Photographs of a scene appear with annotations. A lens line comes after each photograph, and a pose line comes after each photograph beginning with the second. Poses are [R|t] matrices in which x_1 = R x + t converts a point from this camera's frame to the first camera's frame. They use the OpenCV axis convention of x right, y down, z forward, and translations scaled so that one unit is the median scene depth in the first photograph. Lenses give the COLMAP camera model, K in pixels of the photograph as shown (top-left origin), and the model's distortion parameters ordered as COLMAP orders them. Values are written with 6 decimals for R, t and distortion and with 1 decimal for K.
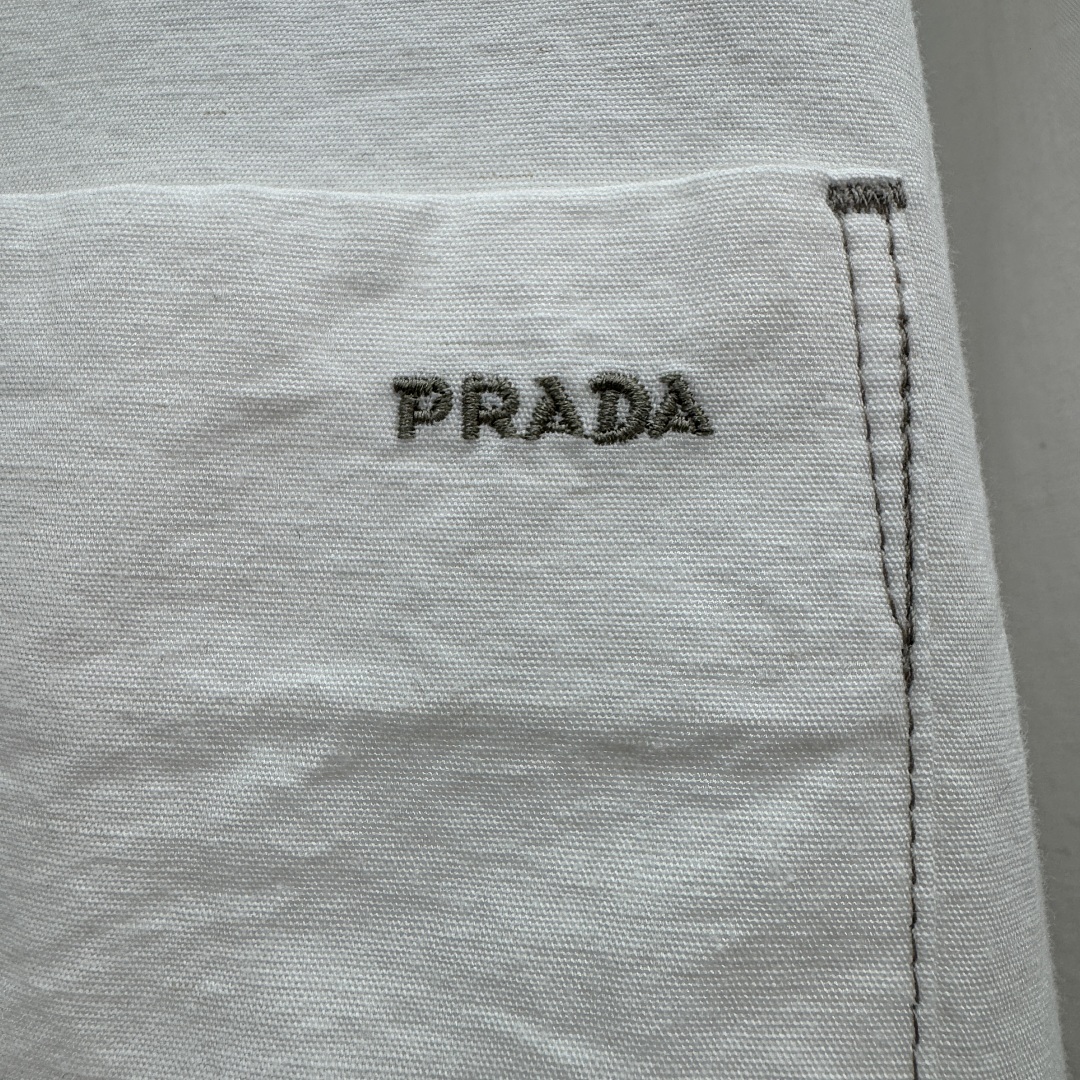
lens RADIAL K [[1009.7, 0, 539.7], [0, 1009.7, 541.7], [0, 0, 1]] dist [0.018874, 0.000000]
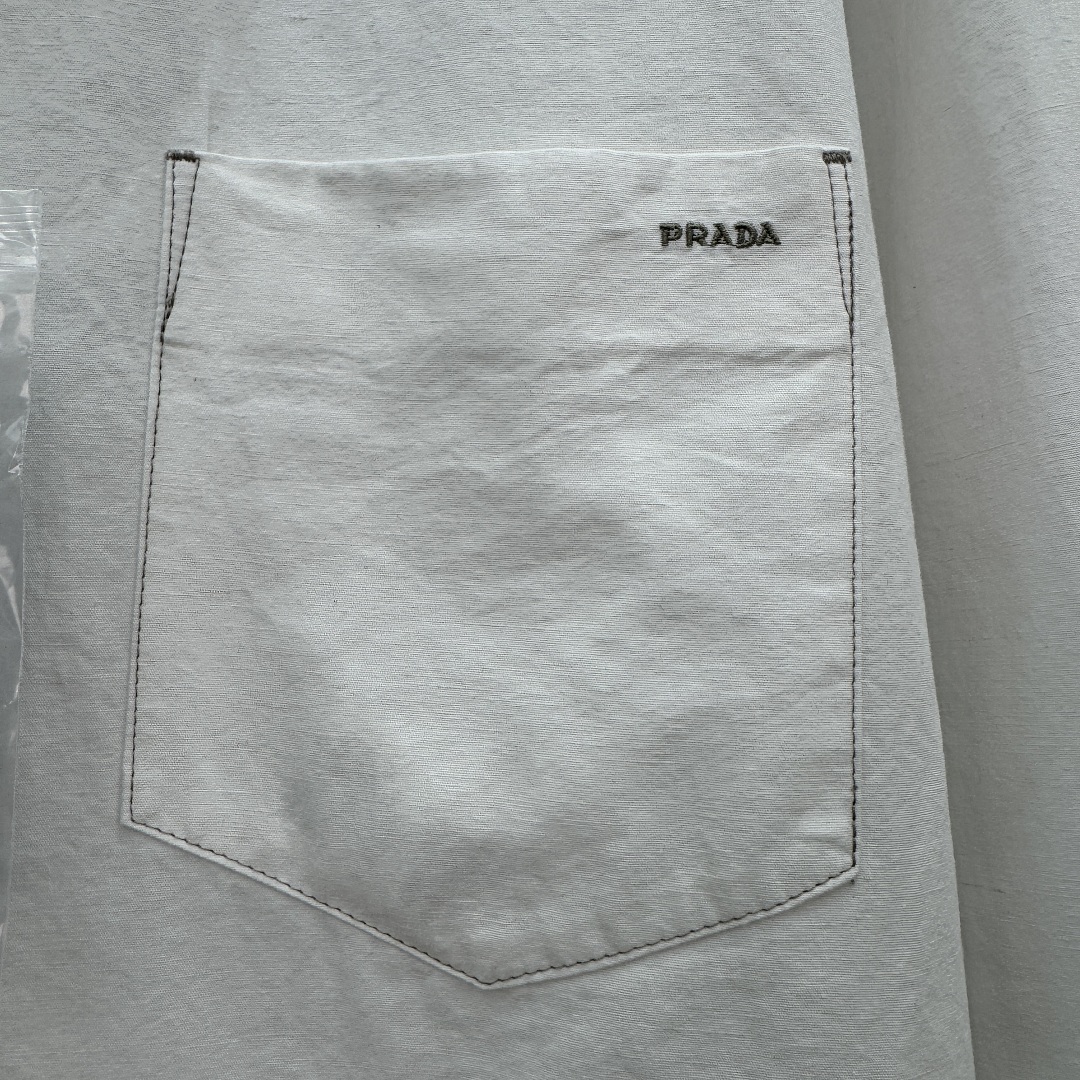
lens RADIAL K [[1009.7, 0, 542.1], [0, 1009.7, 539.1], [0, 0, 1]] dist [0.018874, 0.000000]
pose [[0.998667, 0.000091, 0.051624, -0.598970], [-0.000291, 0.999993, 0.003856, 0.664327], [-0.051623, -0.003866, 0.998659, -1.655409]]
